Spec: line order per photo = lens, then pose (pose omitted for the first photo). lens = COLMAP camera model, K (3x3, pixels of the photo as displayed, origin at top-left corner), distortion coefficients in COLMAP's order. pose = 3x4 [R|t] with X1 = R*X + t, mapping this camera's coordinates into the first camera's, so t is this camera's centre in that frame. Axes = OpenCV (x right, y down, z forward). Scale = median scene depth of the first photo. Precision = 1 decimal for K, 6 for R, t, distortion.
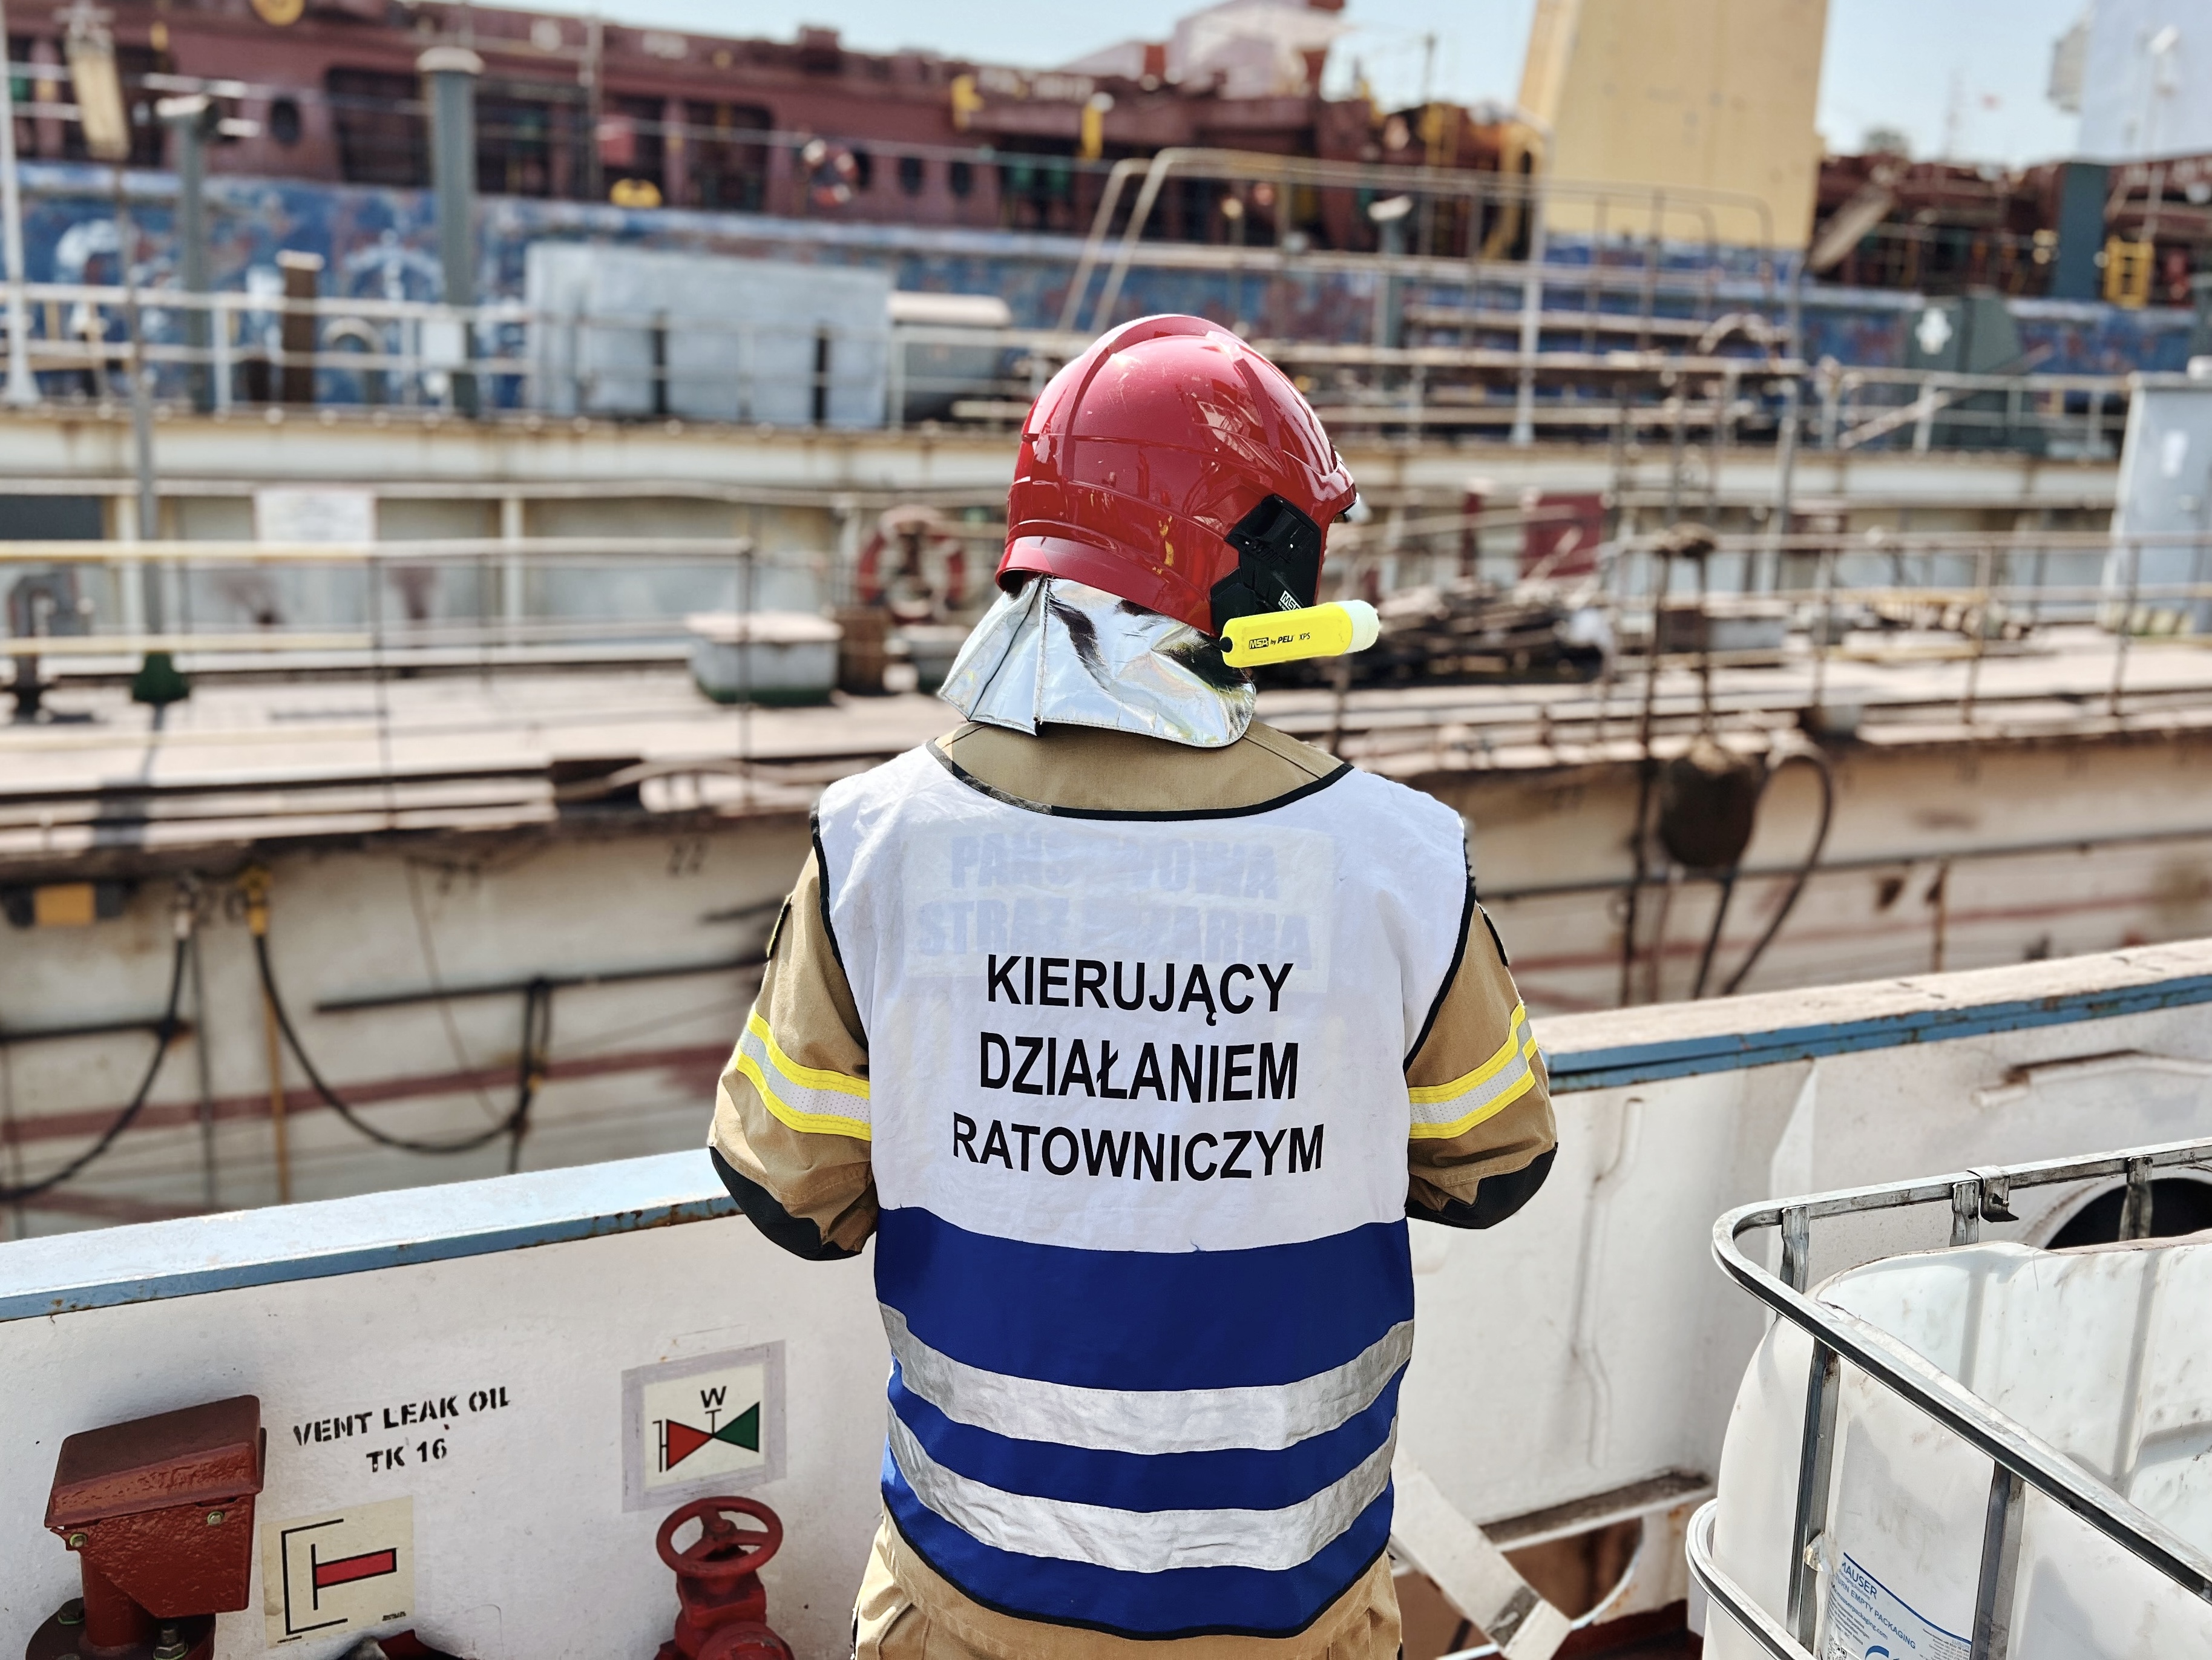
lens RADIAL K [[1688.0, 0, 1103.3], [0, 1688.0, 827.4], [0, 0, 1]] dist [0.000064, 0.000013]
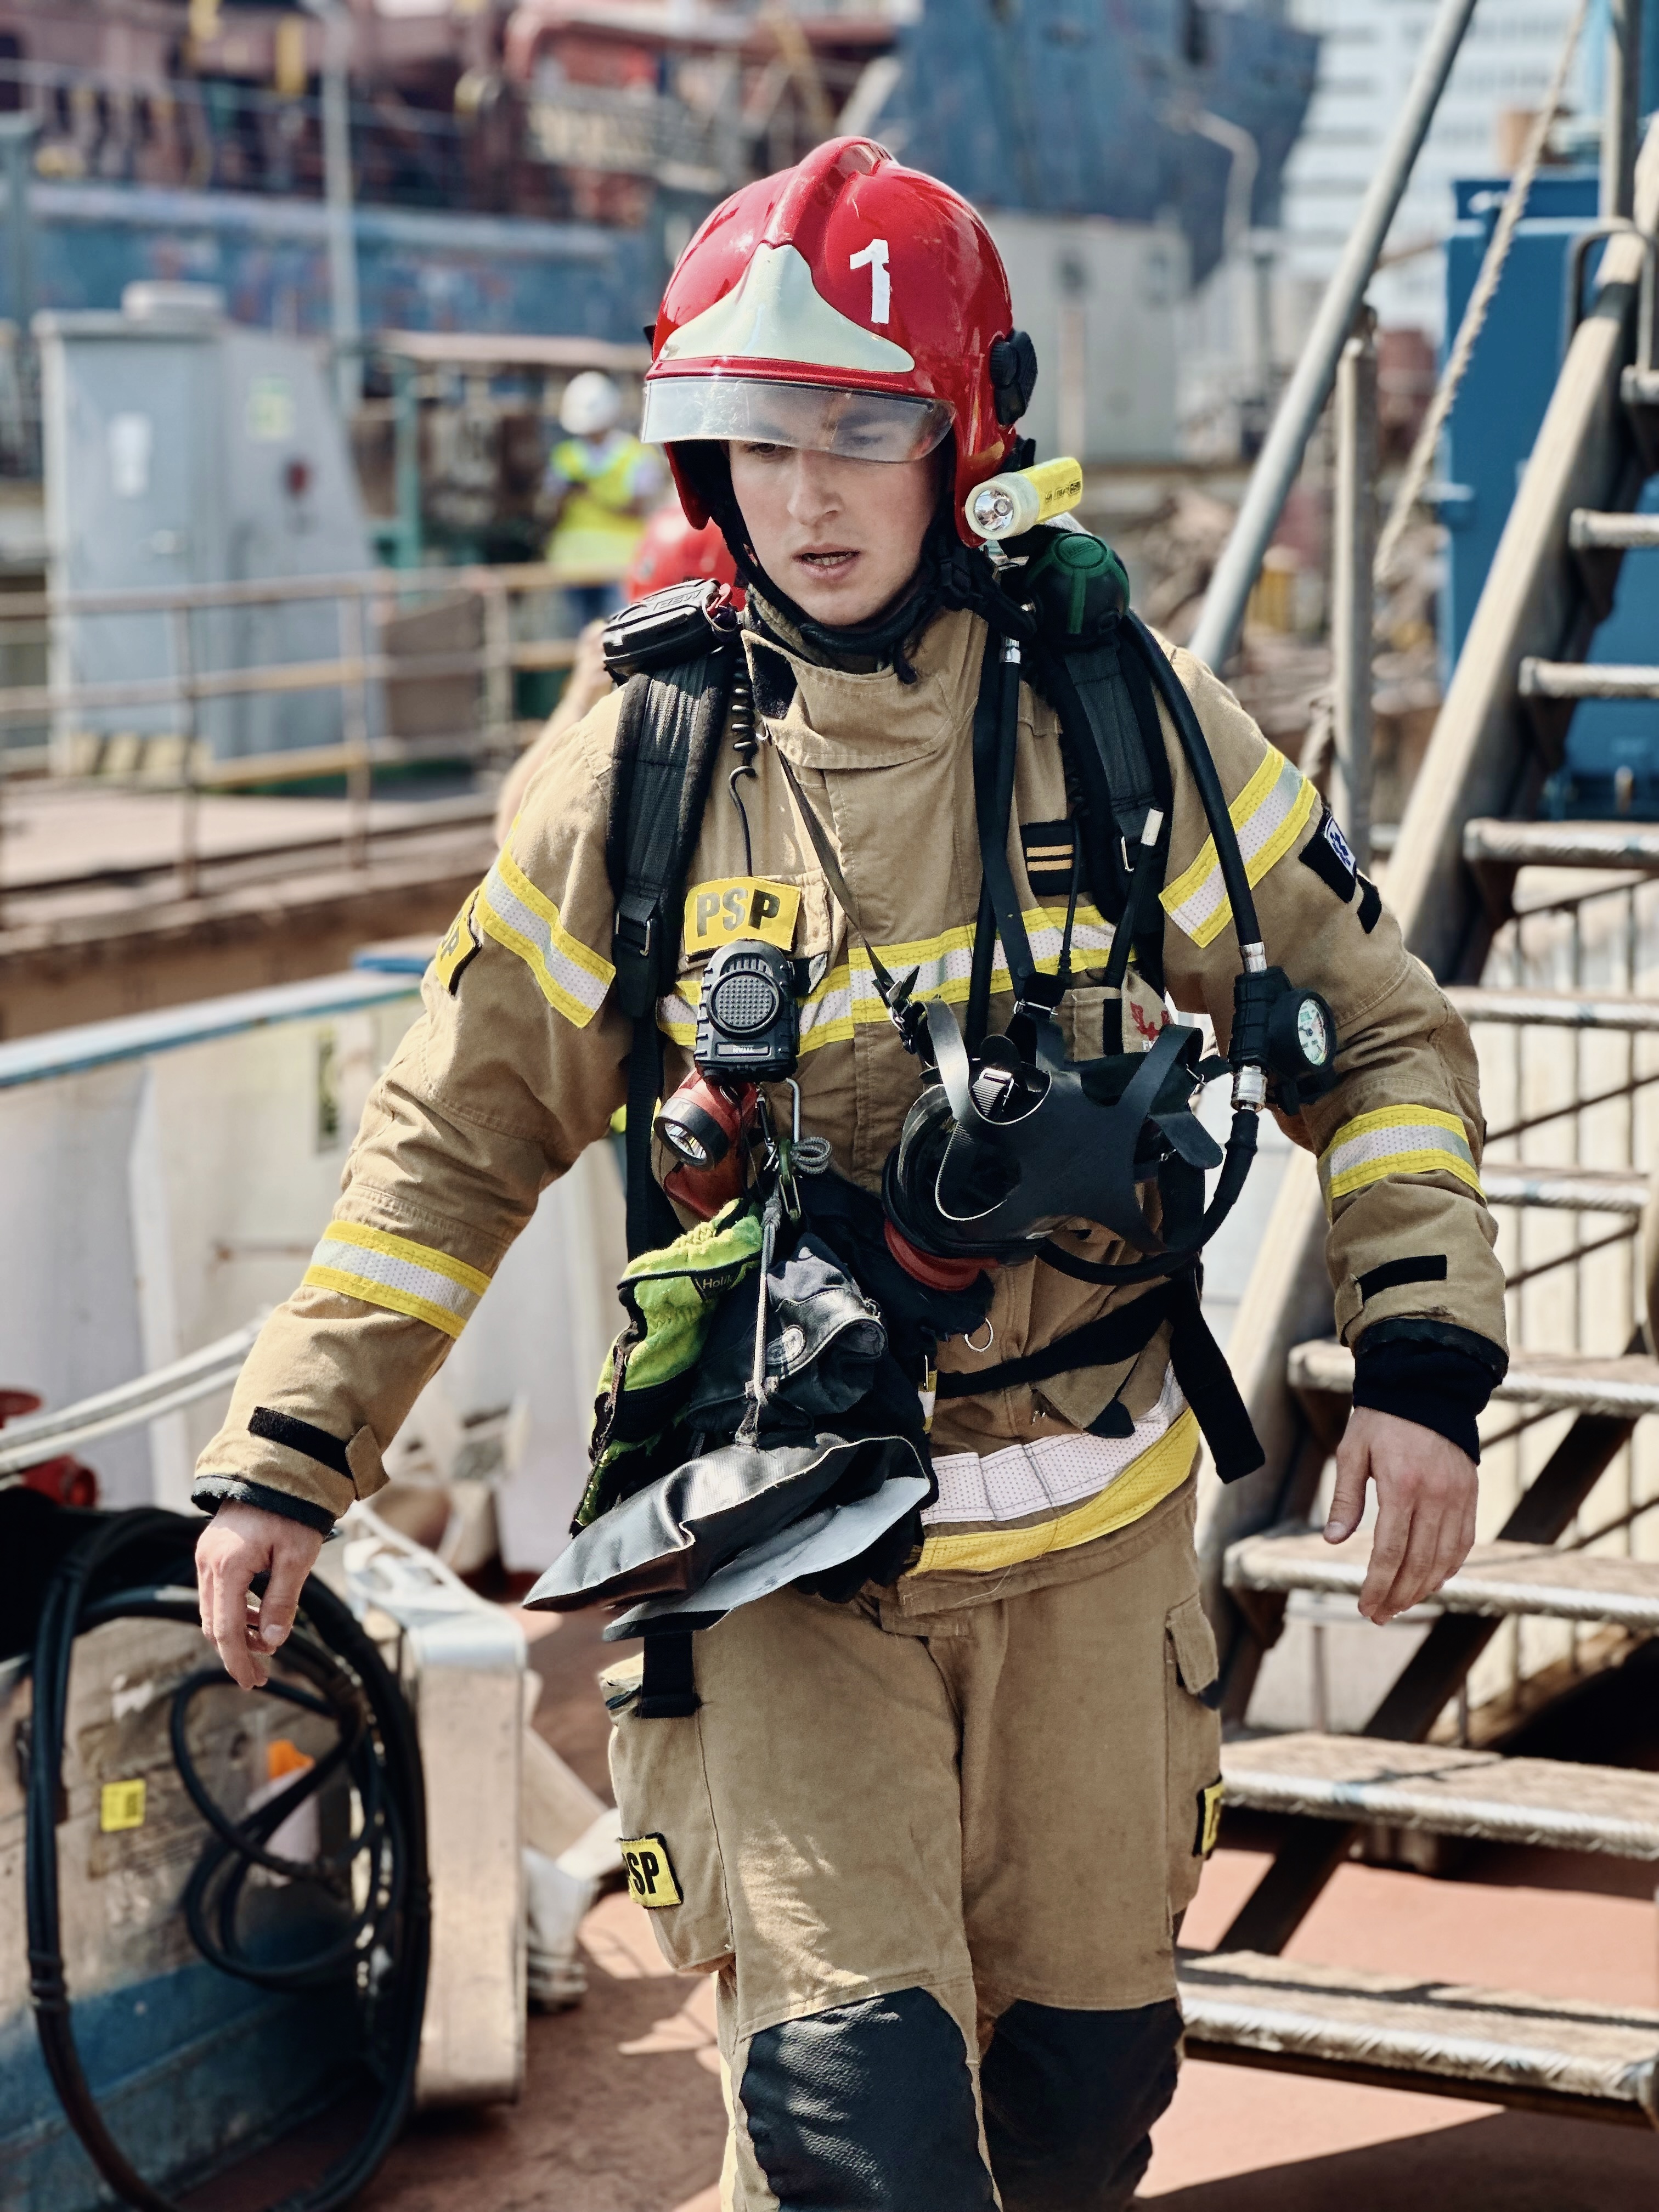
lens RADIAL K [[4982.1, 0, 830.2], [0, 4982.1, 1106.7], [0, 0, 1]] dist [0.138774, 0.000000]
pose [[0.732002, -0.108173, 0.672661, -0.360408], [0.151715, 0.988405, -0.006150, 0.042833], [-0.664196, 0.106555, 0.739926, -0.391861]]
